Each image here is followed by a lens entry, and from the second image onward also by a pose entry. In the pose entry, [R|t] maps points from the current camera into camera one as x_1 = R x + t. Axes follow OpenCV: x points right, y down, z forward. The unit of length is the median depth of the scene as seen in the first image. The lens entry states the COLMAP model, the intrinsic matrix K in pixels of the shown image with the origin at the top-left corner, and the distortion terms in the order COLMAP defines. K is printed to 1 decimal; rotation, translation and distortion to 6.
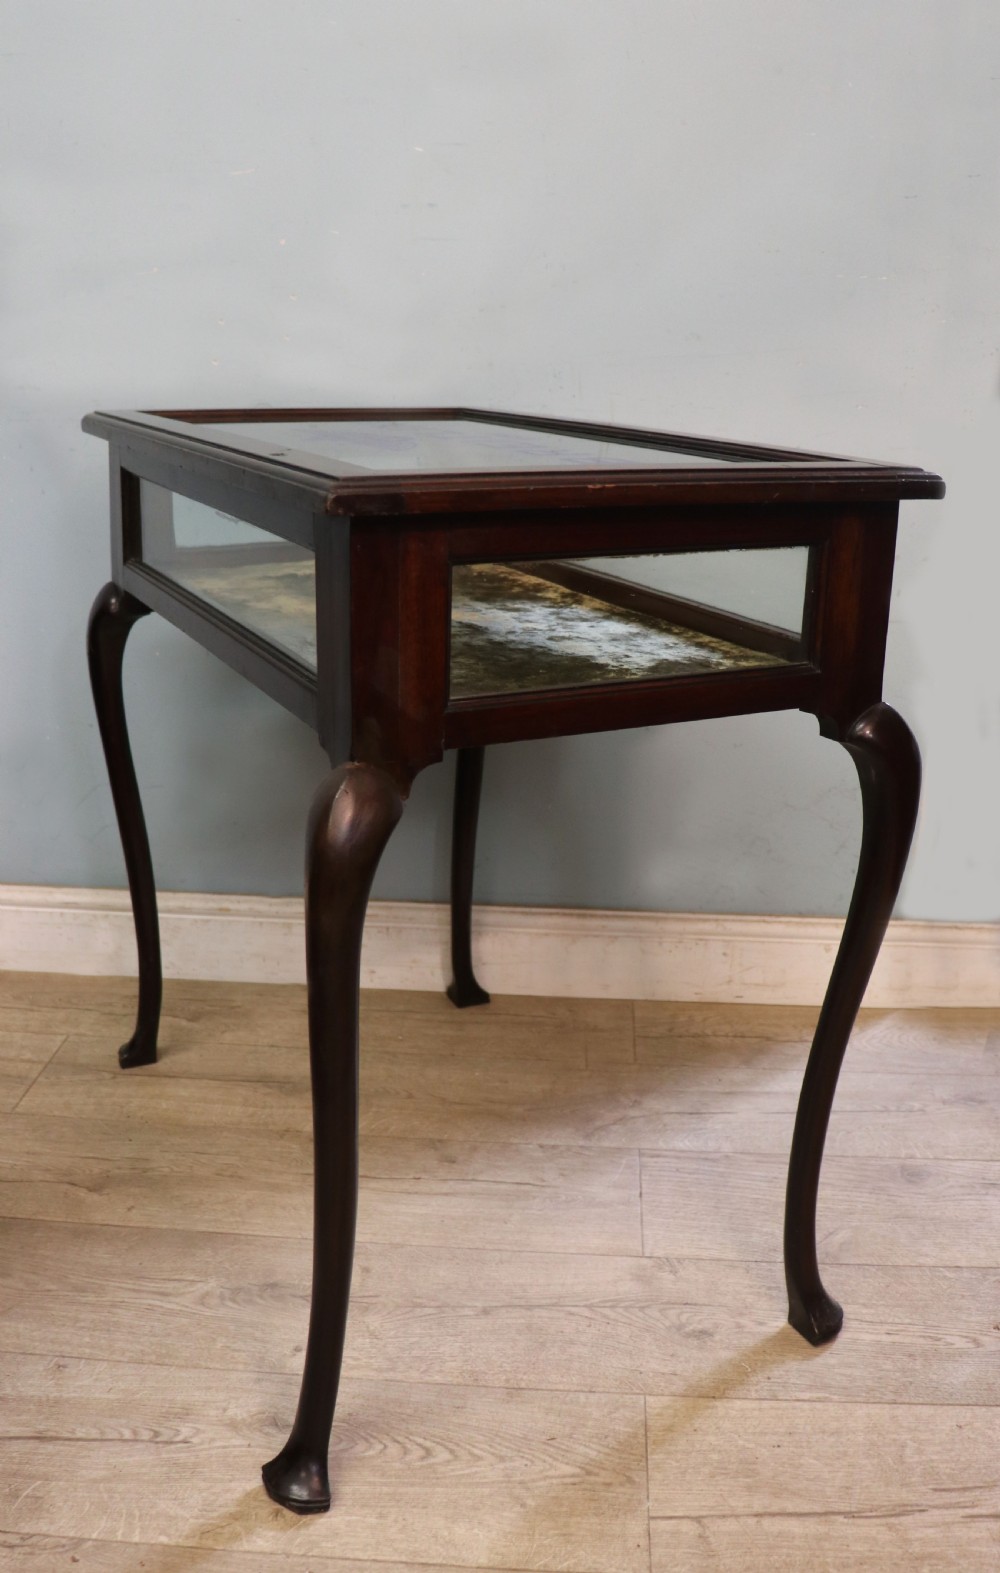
lens RADIAL K [[1476.4, 0, 542.2], [0, 1476.4, 841.3], [0, 0, 1]] dist [-0.133610, 0.000000]
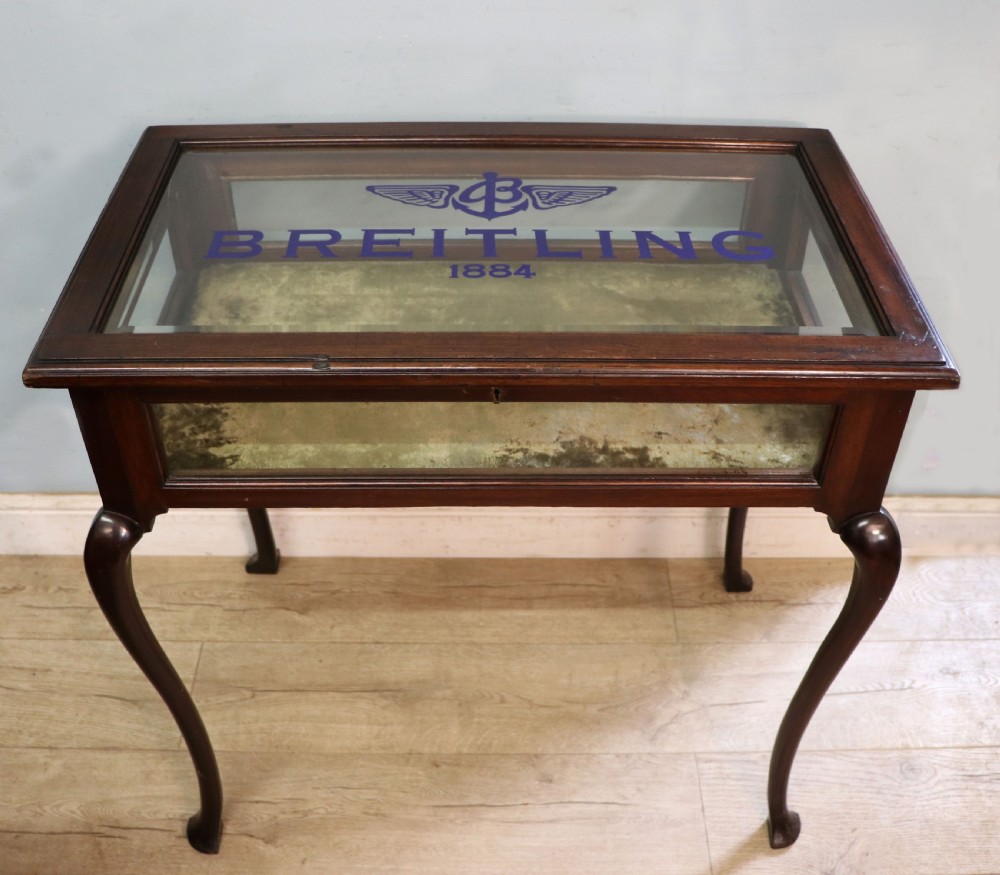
lens RADIAL K [[1154.0, 0, 514.4], [0, 1154.0, 522.4], [0, 0, 1]] dist [-0.142320, 0.000000]
pose [[0.998267, -0.047303, 0.034995, -0.115753], [0.028262, 0.907108, 0.419949, -0.393501], [-0.051609, -0.418232, 0.906873, 0.211530]]
